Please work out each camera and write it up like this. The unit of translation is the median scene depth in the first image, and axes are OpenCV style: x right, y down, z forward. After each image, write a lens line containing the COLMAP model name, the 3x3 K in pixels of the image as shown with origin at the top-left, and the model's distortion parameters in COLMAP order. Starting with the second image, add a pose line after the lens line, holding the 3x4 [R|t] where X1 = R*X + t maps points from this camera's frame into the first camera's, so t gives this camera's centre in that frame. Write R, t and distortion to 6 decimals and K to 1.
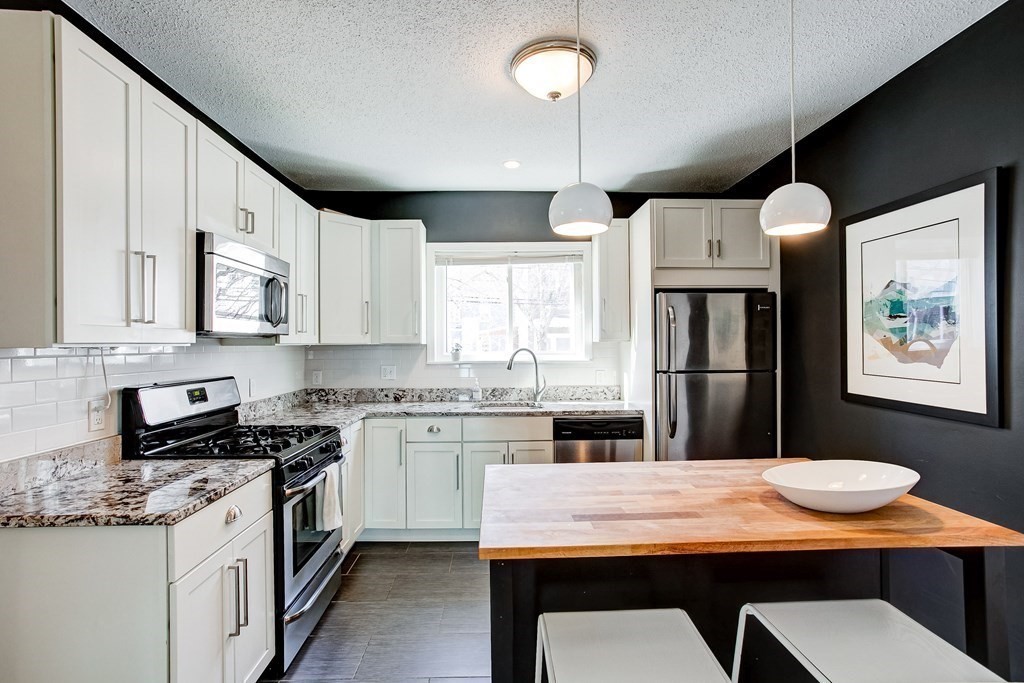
lens RADIAL K [[496.2, 0, 507.3], [0, 496.2, 344.8], [0, 0, 1]] dist [-0.051657, 0.037388]
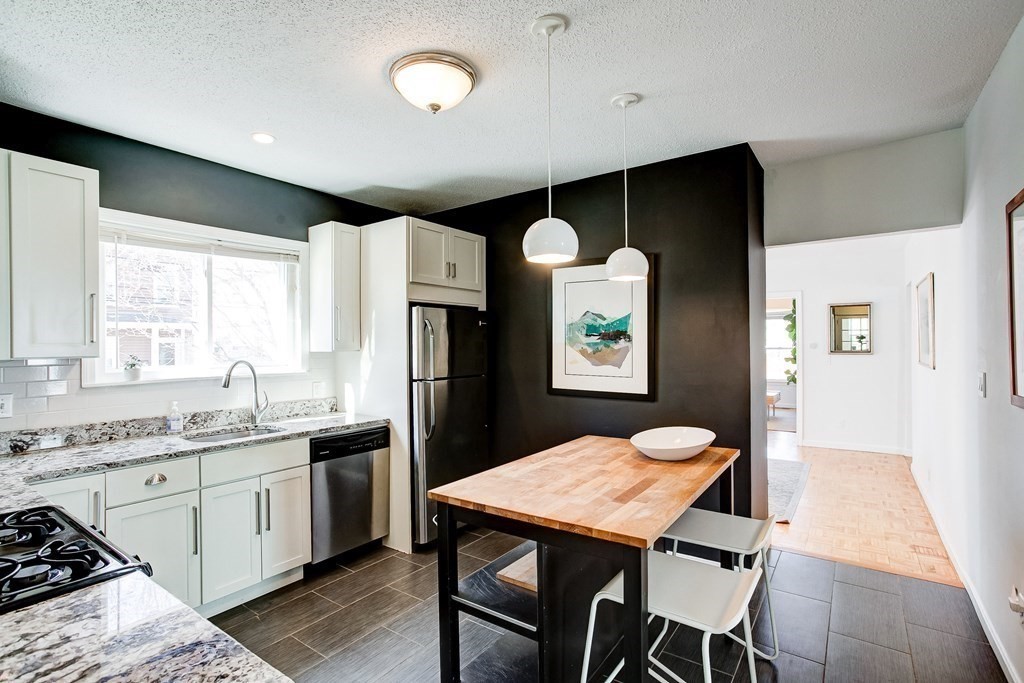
lens RADIAL K [[496.2, 0, 507.3], [0, 496.2, 344.8], [0, 0, 1]] dist [-0.051657, 0.037388]
pose [[0.607138, 0.001532, 0.794595, -0.395671], [0.004367, 0.999977, -0.005264, -0.014398], [-0.794585, 0.006666, 0.607117, 0.183829]]
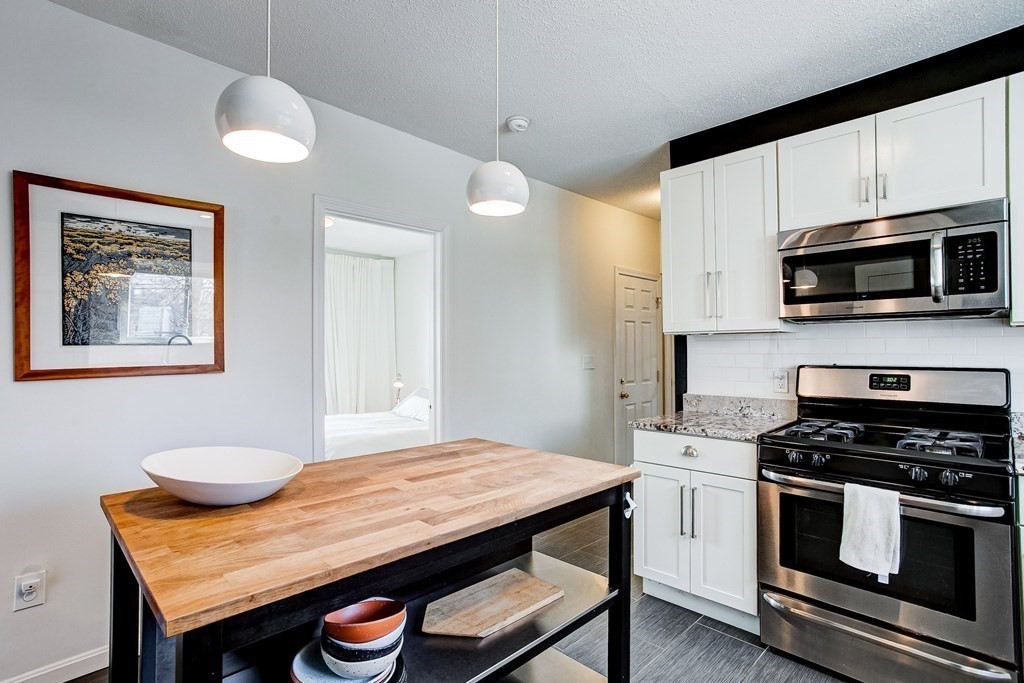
lens RADIAL K [[500.6, 0, 507.7], [0, 500.6, 344.9], [0, 0, 1]] dist [-0.060488, 0.048391]
pose [[-0.733004, 0.002557, -0.680220, 0.391441], [0.007811, 0.999959, -0.004658, 0.021251], [0.680179, -0.008728, -0.732994, 0.837946]]
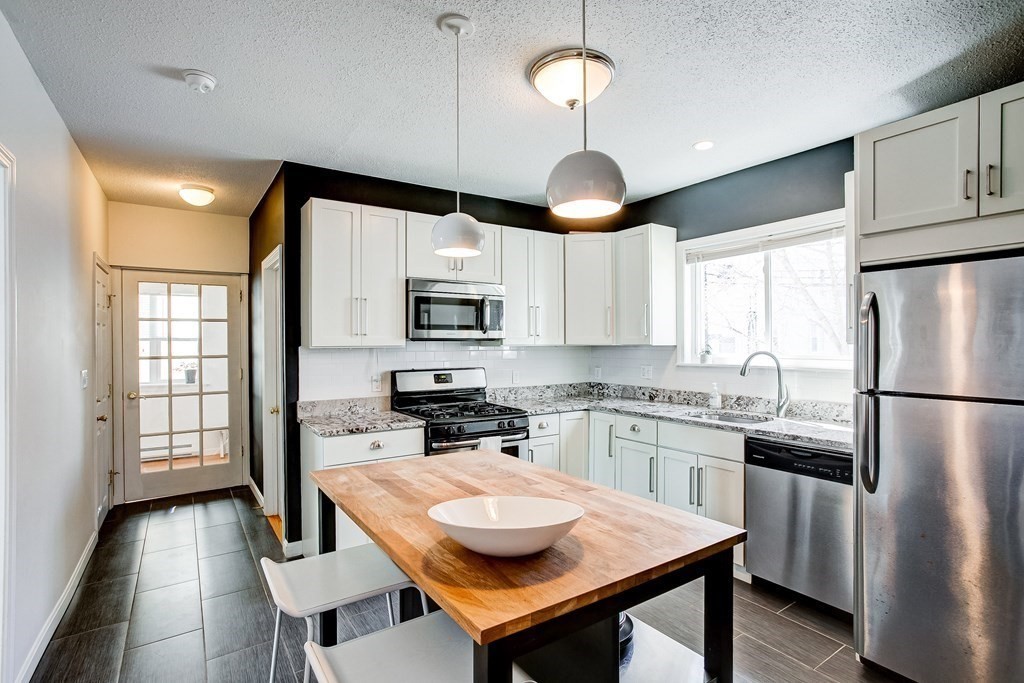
lens RADIAL K [[496.2, 0, 507.3], [0, 496.2, 344.8], [0, 0, 1]] dist [-0.051657, 0.037388]
pose [[0.533992, 0.007449, -0.845457, 0.578096], [-0.000427, 0.999963, 0.008540, -0.012408], [0.845489, -0.004199, 0.533976, 0.225376]]
